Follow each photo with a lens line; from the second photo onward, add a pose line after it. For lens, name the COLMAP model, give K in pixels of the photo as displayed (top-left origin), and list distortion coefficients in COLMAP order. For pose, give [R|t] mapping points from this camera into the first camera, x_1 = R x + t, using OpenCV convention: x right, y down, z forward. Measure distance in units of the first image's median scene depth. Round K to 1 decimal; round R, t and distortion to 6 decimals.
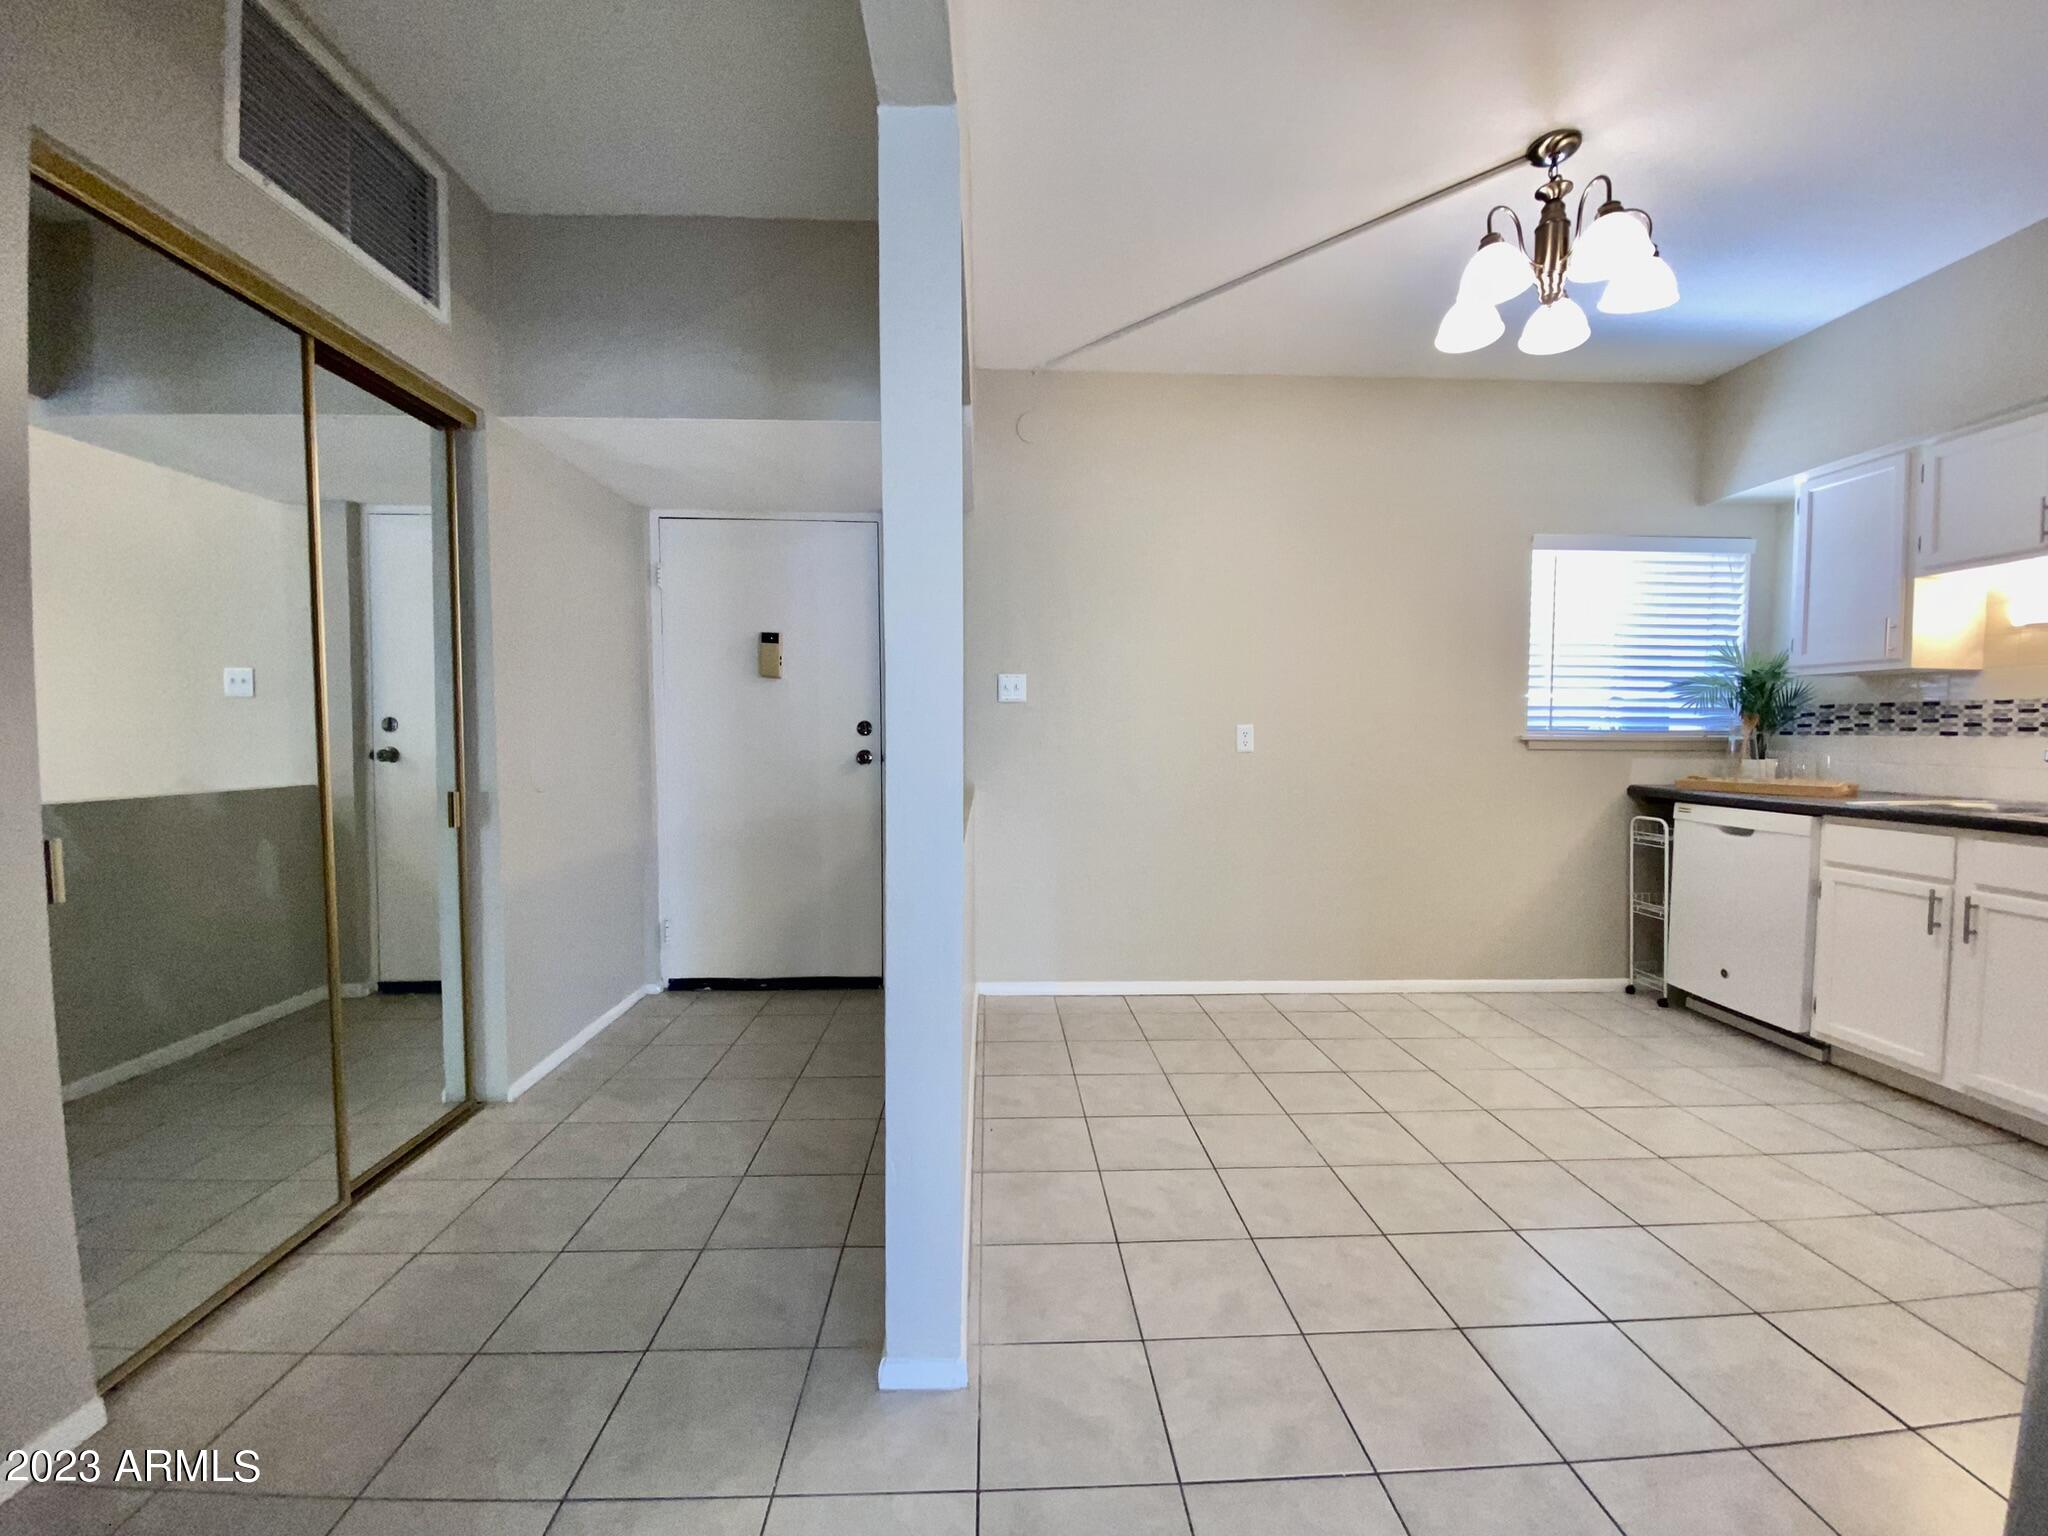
lens RADIAL K [[822.1, 0, 1024.0], [0, 822.1, 768.0], [0, 0, 1]] dist [-0.000545, -0.000115]
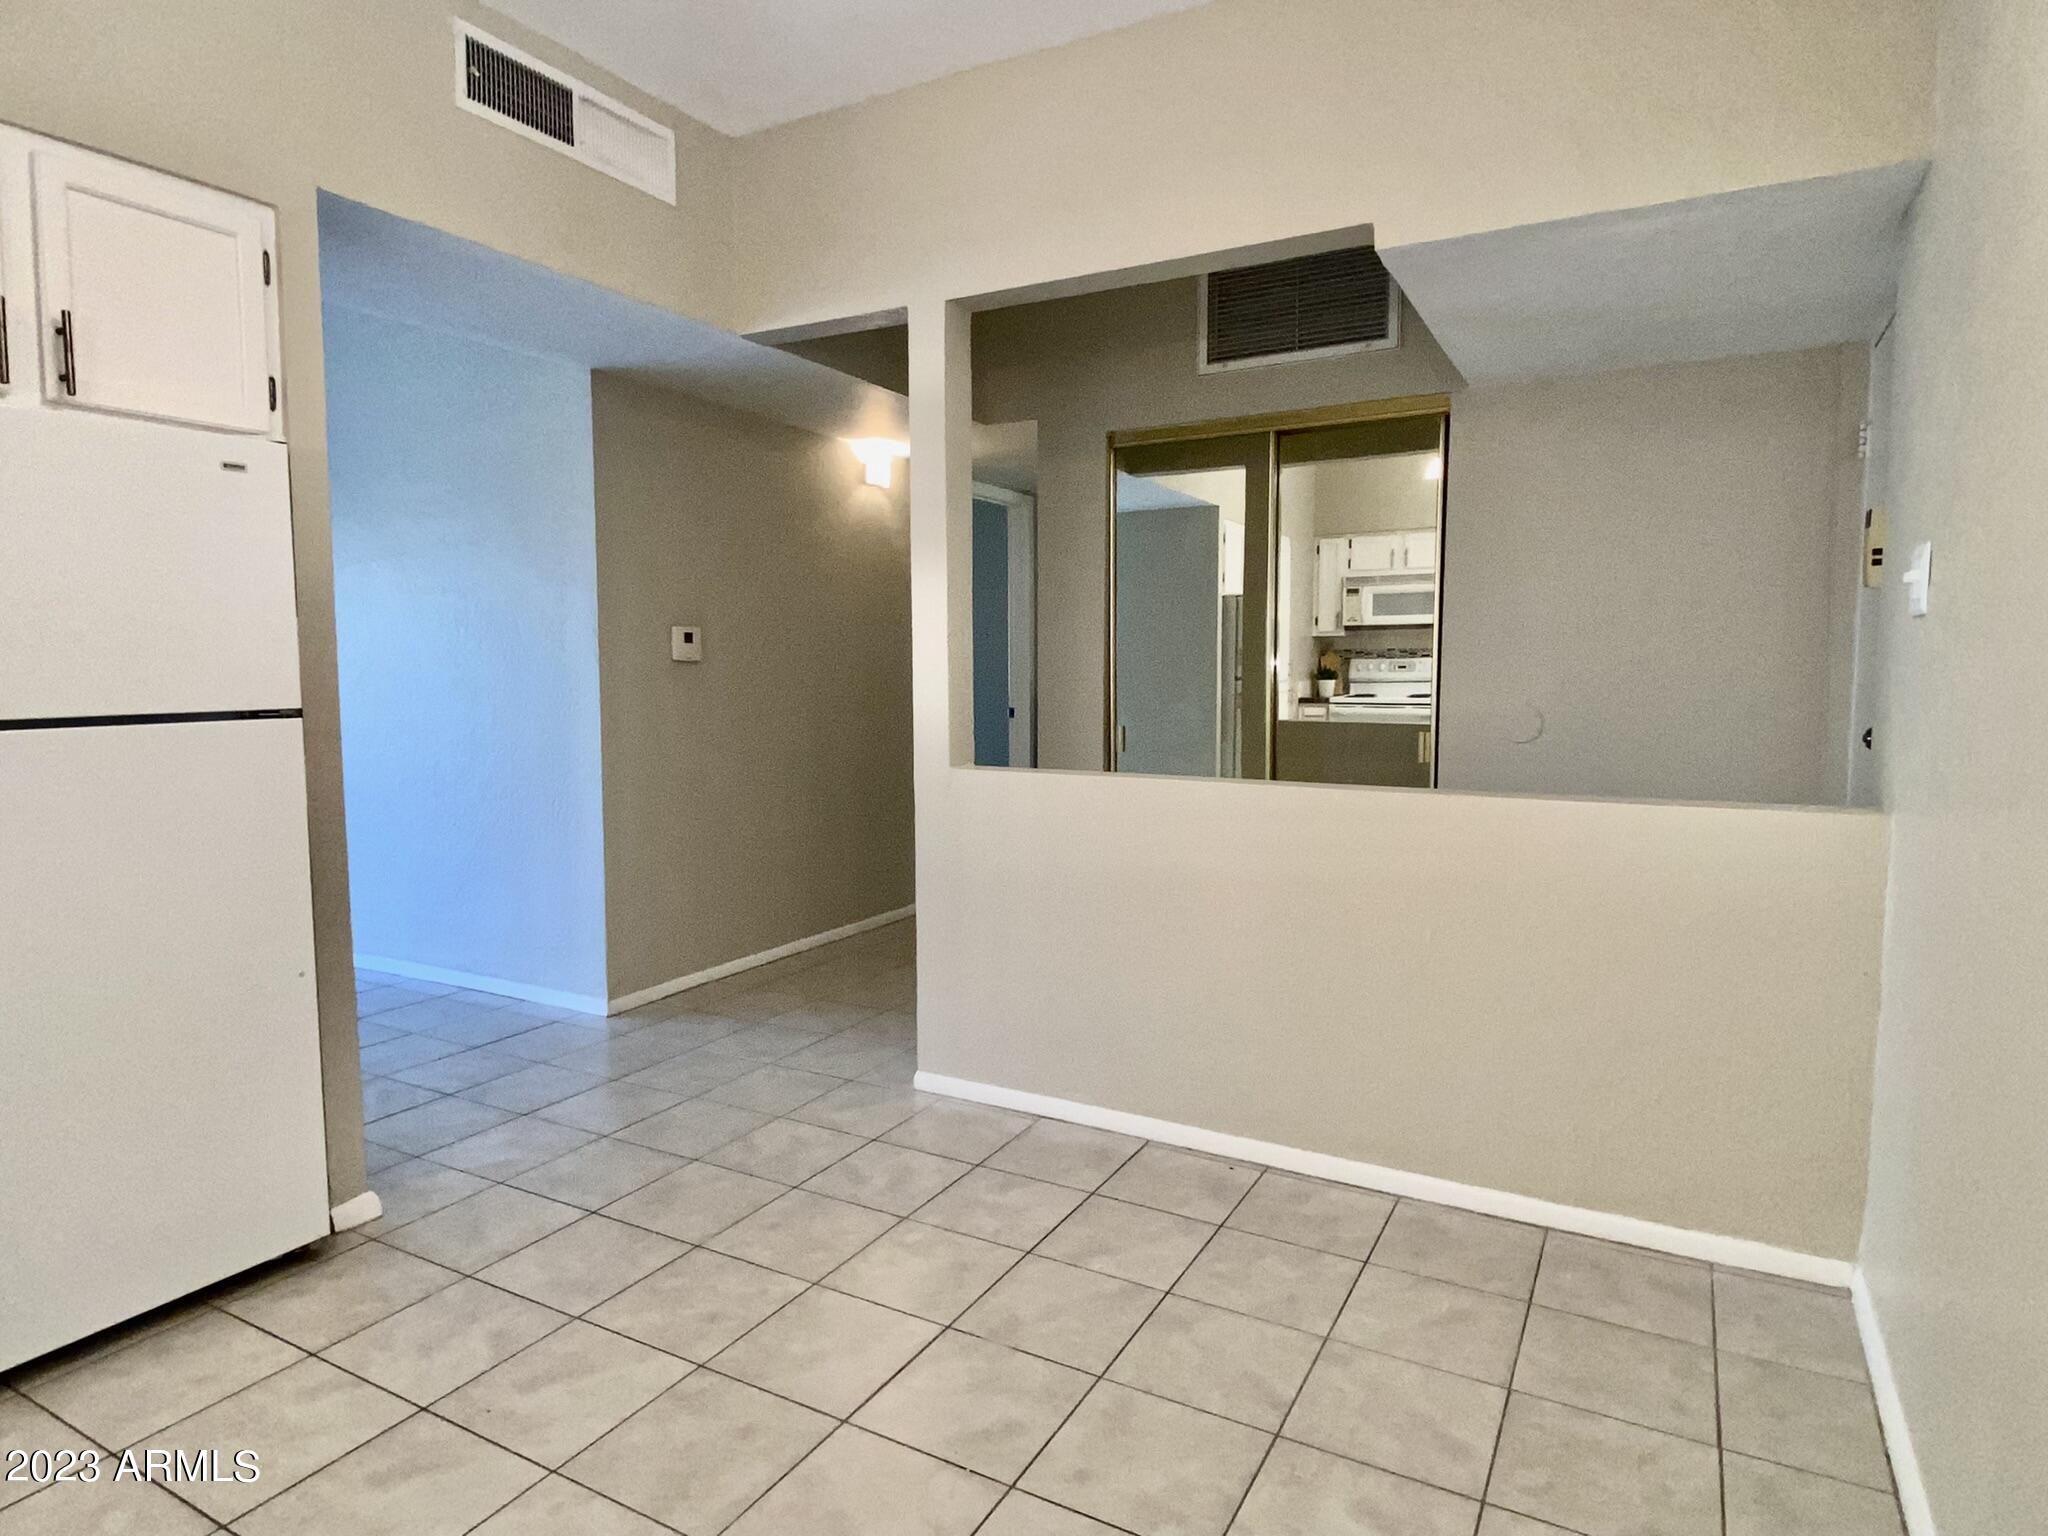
lens RADIAL K [[1192.1, 0, 1024.0], [0, 1192.1, 768.0], [0, 0, 1]] dist [0.005854, -0.002969]
pose [[-0.524683, 0.068148, -0.848566, 1.519511], [-0.039419, 0.993777, 0.104183, -0.105704], [0.850384, 0.088113, -0.518732, 2.029343]]
